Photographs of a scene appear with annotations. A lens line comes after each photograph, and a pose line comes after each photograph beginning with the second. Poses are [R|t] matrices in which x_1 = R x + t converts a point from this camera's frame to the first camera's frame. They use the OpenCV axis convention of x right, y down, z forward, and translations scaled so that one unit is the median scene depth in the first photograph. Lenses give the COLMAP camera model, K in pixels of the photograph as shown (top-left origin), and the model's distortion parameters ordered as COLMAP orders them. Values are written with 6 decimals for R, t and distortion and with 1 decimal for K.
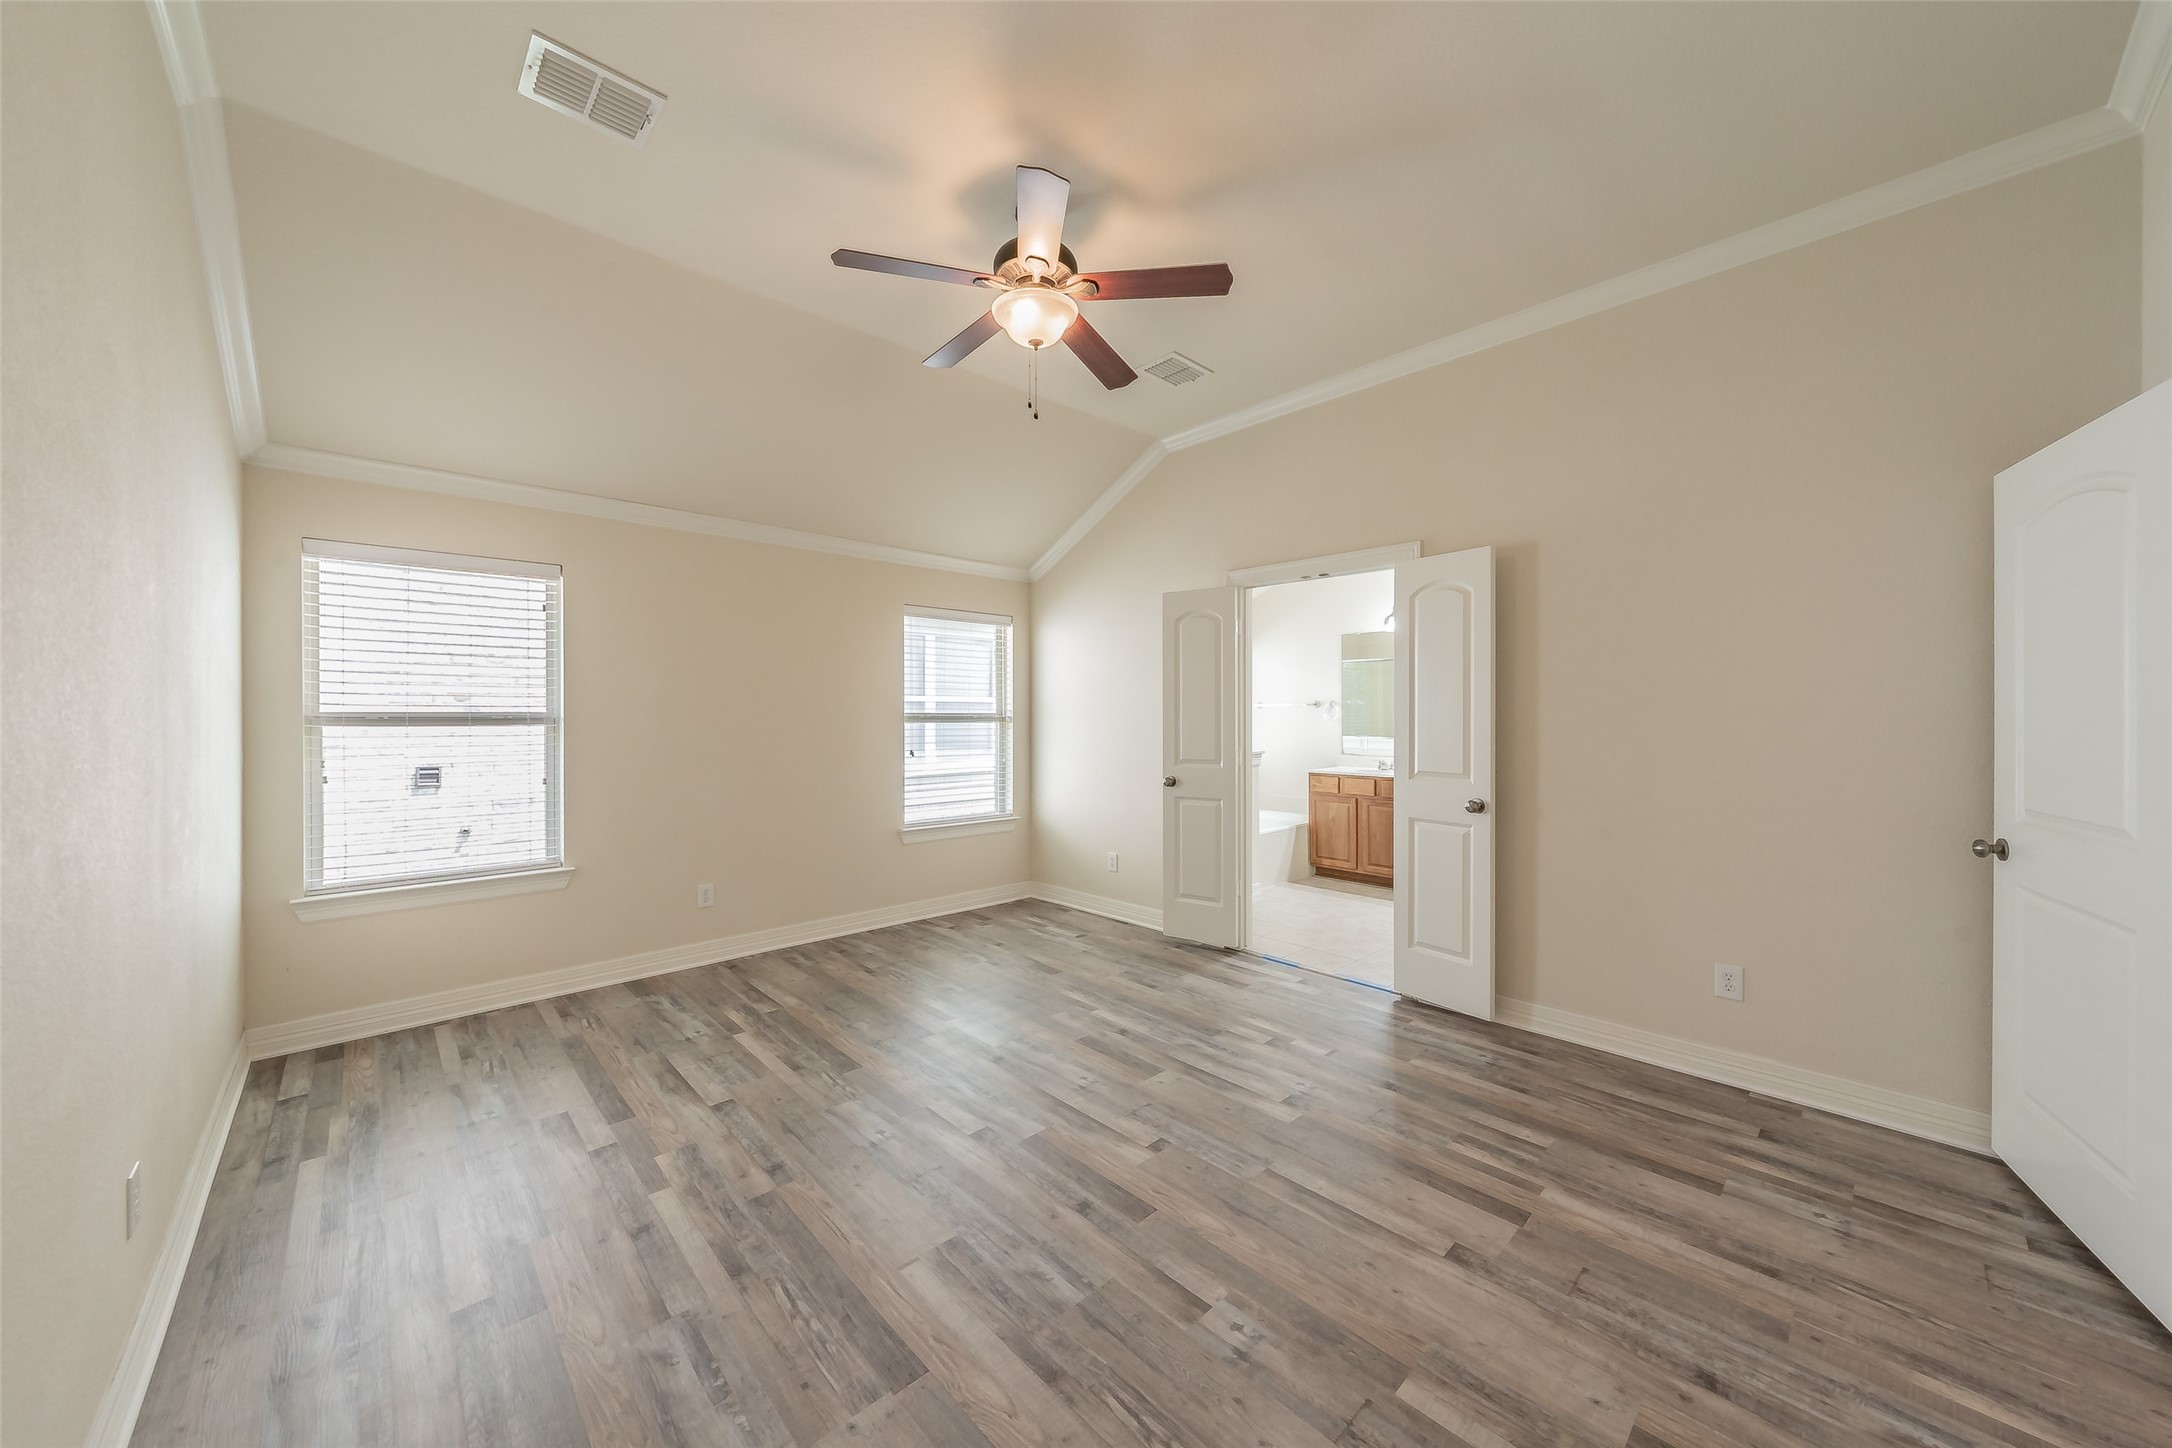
lens RADIAL K [[766.0, 0, 1097.6], [0, 766.0, 715.6], [0, 0, 1]] dist [0.000422, 0.000006]
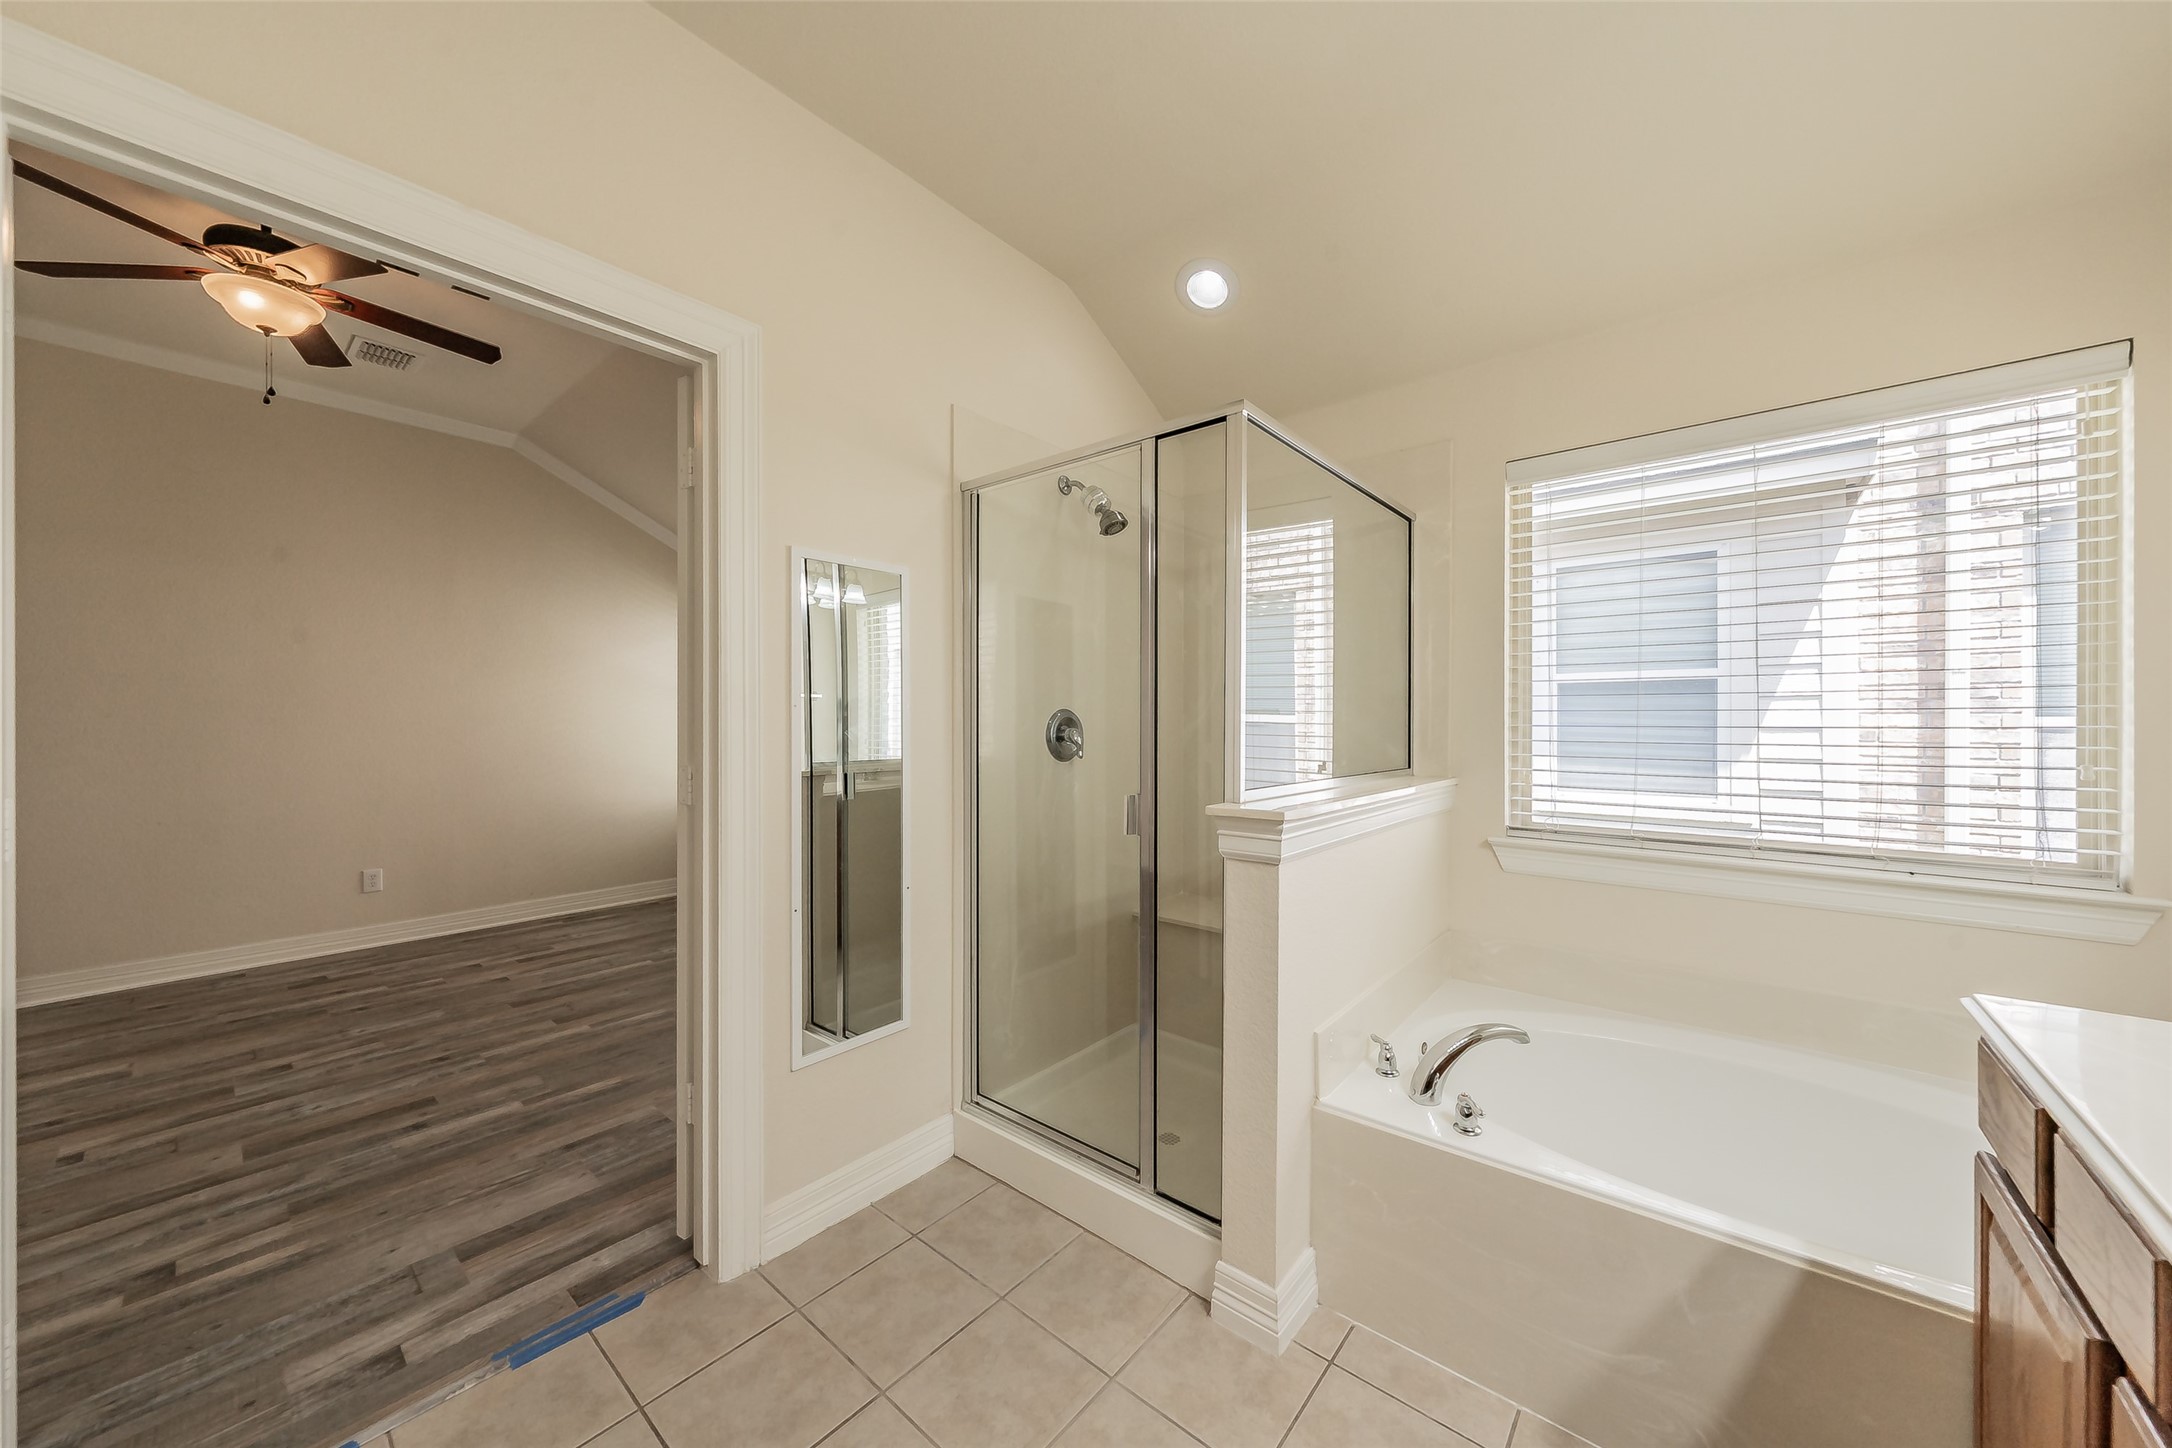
lens RADIAL K [[766.0, 0, 1097.6], [0, 766.0, 715.6], [0, 0, 1]] dist [0.000422, 0.000006]
pose [[0.100592, -0.006232, -0.994908, 1.091054], [-0.003447, 0.999972, -0.006612, 0.033072], [0.994922, 0.004095, 0.100568, 2.075368]]
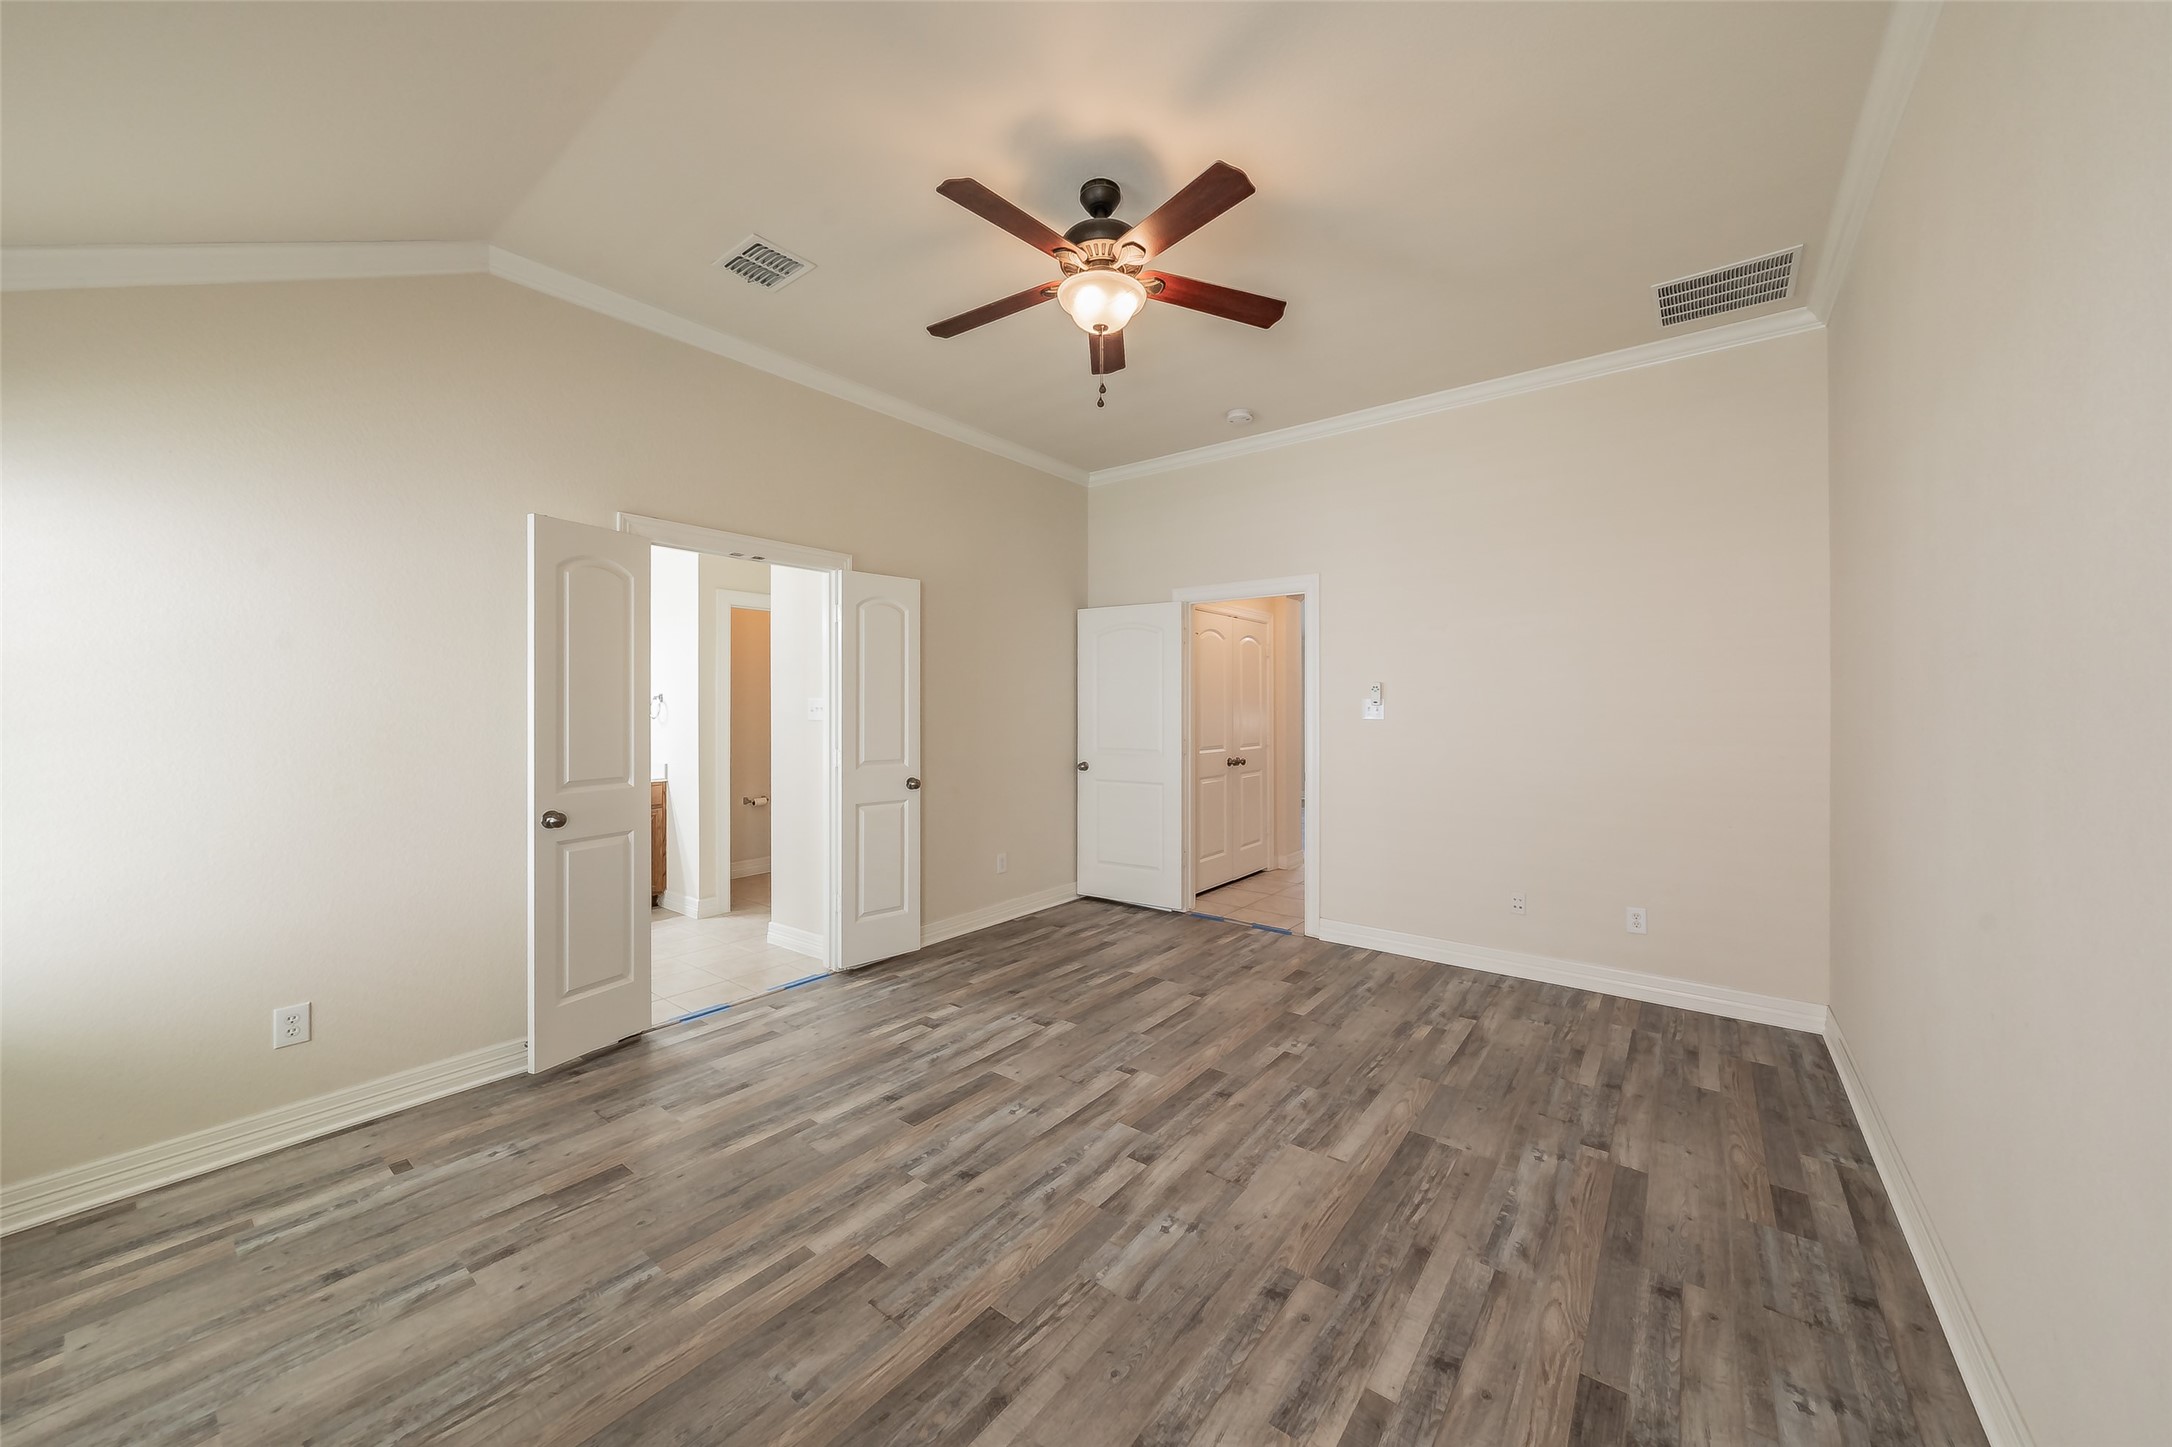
lens RADIAL K [[766.0, 0, 1097.6], [0, 766.0, 715.1], [0, 0, 1]] dist [0.000422, 0.000006]
pose [[-0.144459, -0.007433, 0.989483, -1.070714], [0.003949, 0.999959, 0.008088, -0.004615], [-0.989503, 0.005076, -0.144423, 1.188249]]
